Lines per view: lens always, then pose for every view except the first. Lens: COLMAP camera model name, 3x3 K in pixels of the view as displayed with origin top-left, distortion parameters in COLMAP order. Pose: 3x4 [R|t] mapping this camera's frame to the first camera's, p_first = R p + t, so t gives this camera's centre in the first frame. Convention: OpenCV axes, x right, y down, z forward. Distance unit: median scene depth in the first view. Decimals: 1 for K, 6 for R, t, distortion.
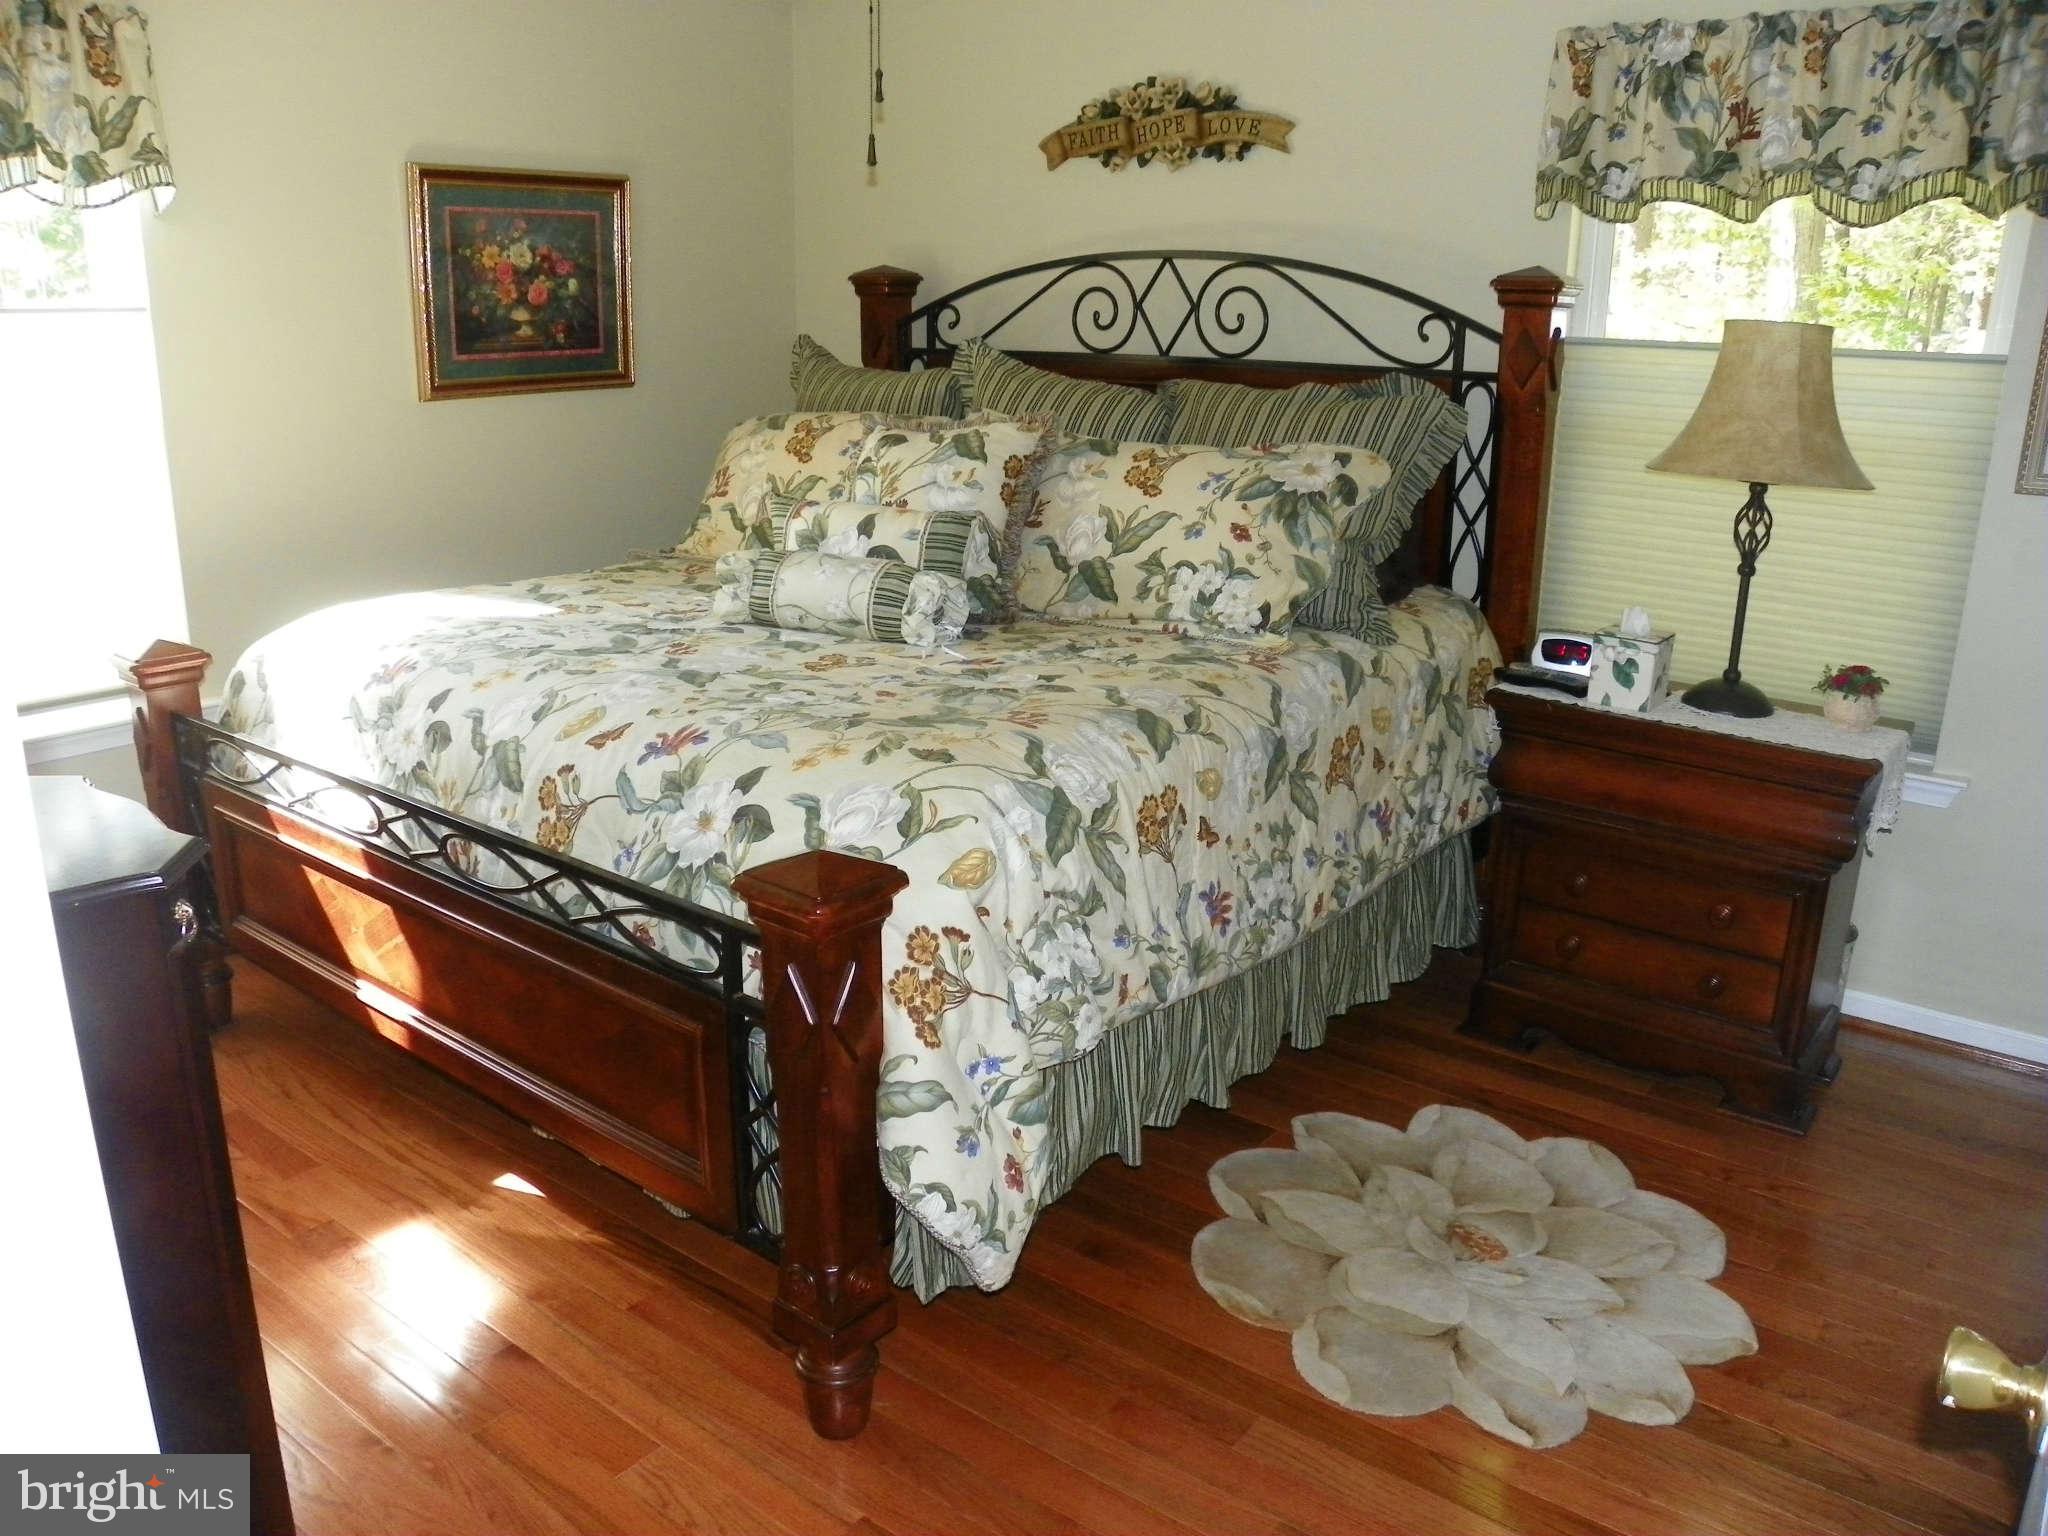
lens RADIAL K [[1533.7, 0, 1016.9], [0, 1533.7, 757.6], [0, 0, 1]] dist [-0.163497, 0.103476]
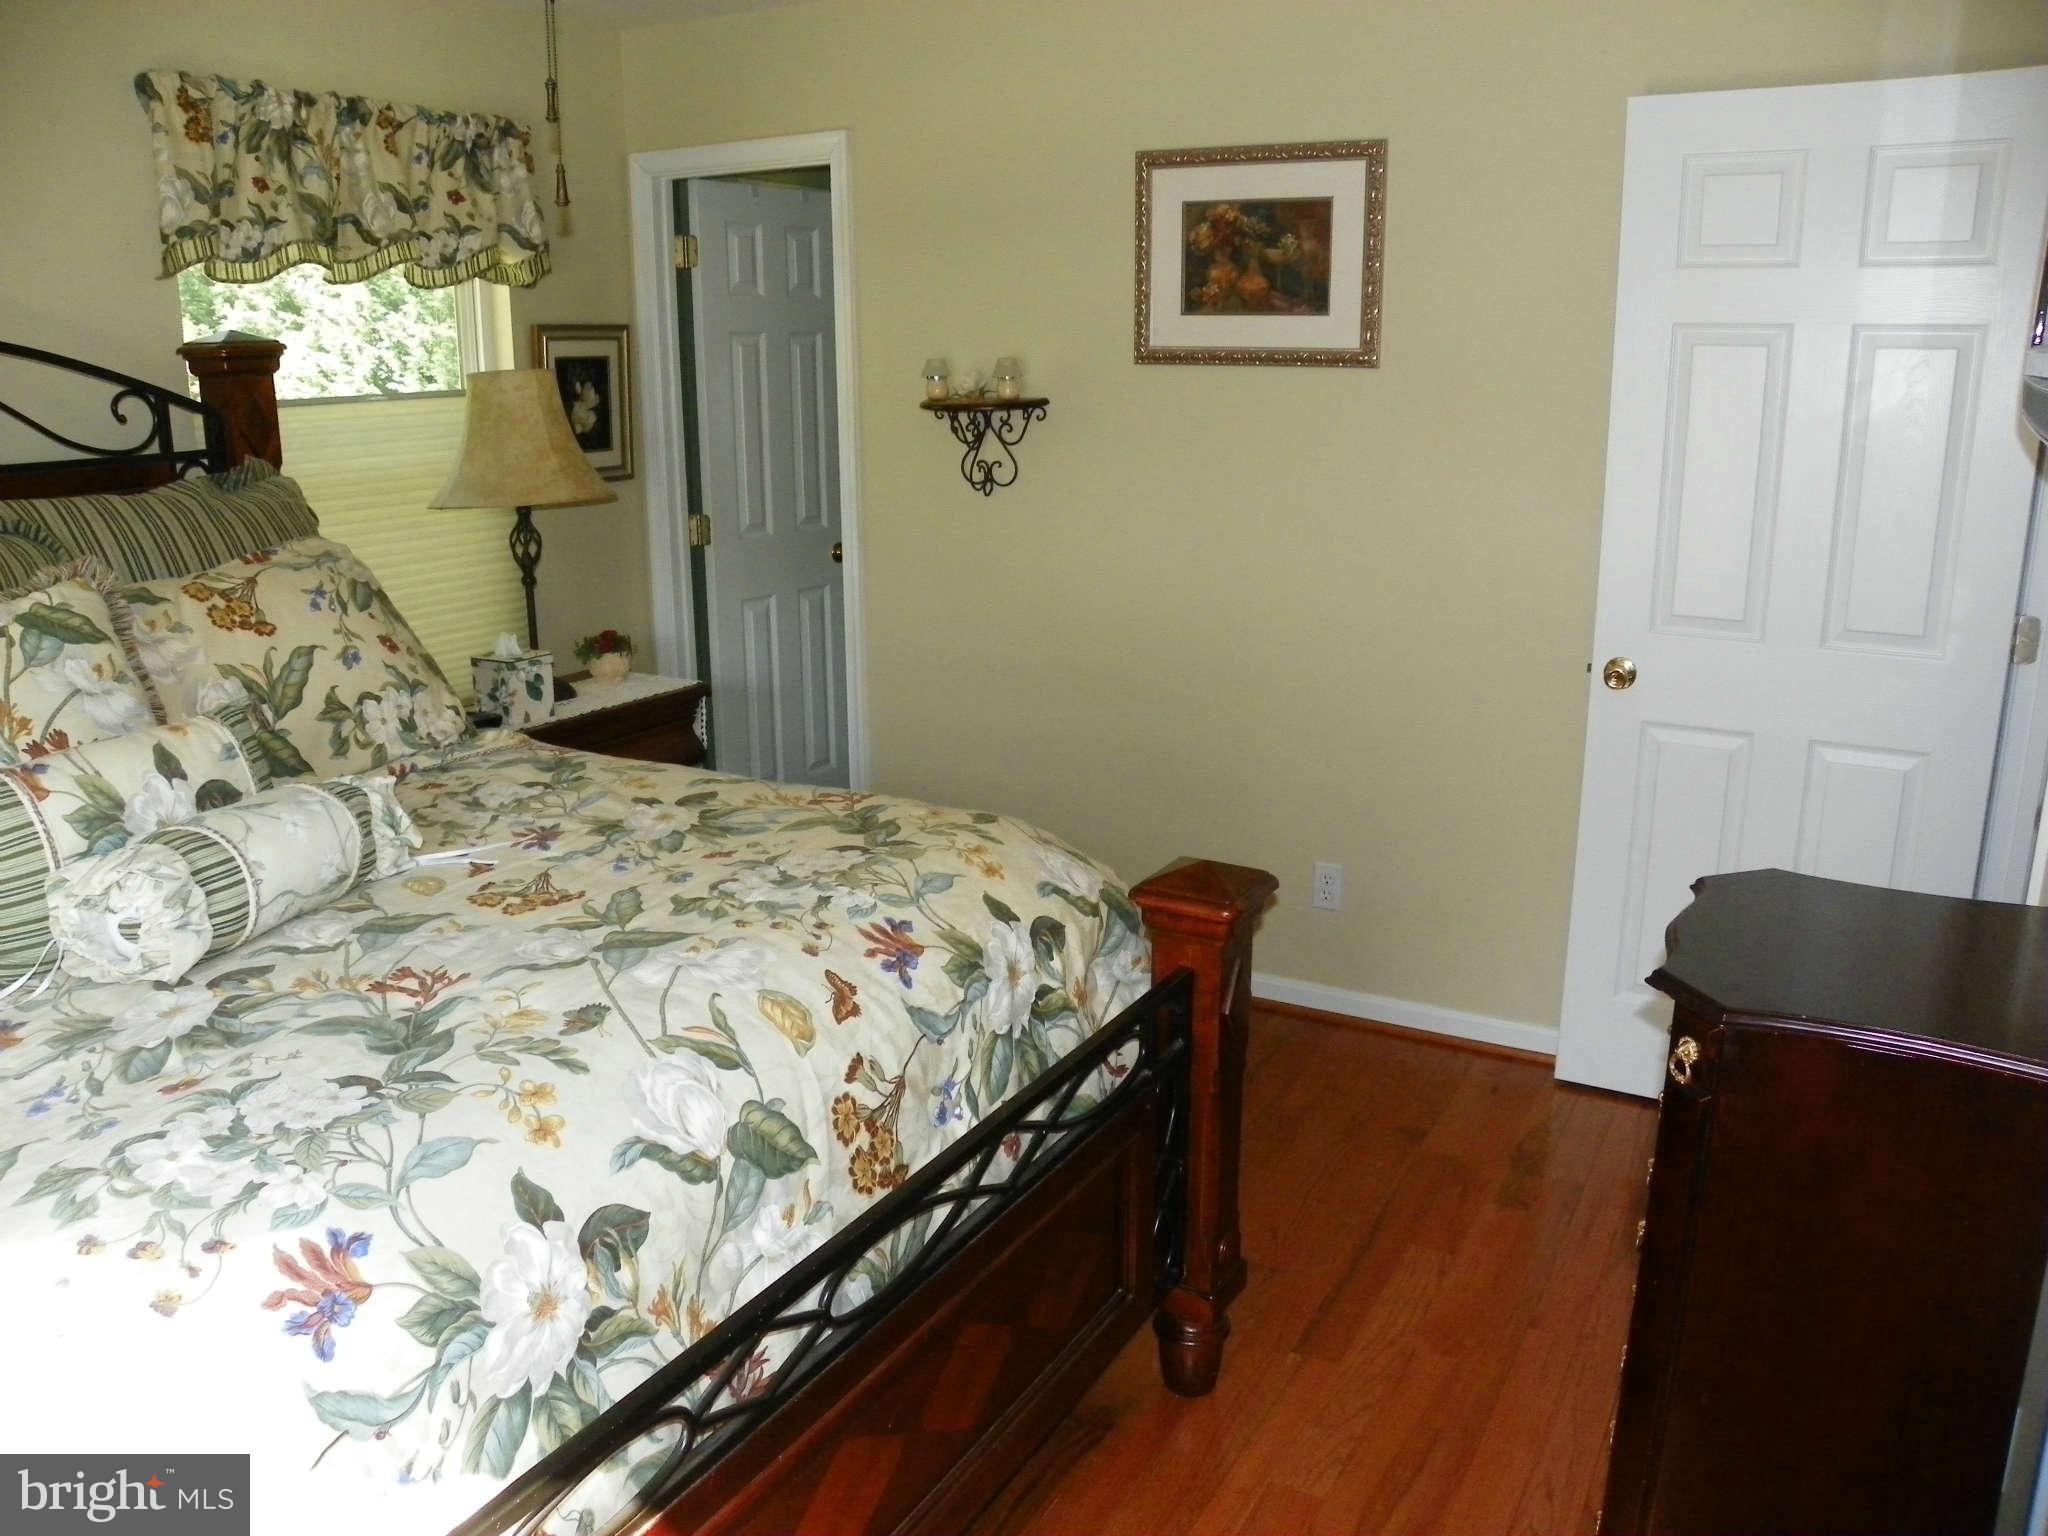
lens RADIAL K [[1533.7, 0, 1016.9], [0, 1533.7, 757.6], [0, 0, 1]] dist [-0.163497, 0.103476]
pose [[-0.119411, -0.268878, 0.955743, -0.739097], [0.287160, 0.912135, 0.292488, -0.239477], [-0.950411, 0.309377, -0.031708, 0.722265]]
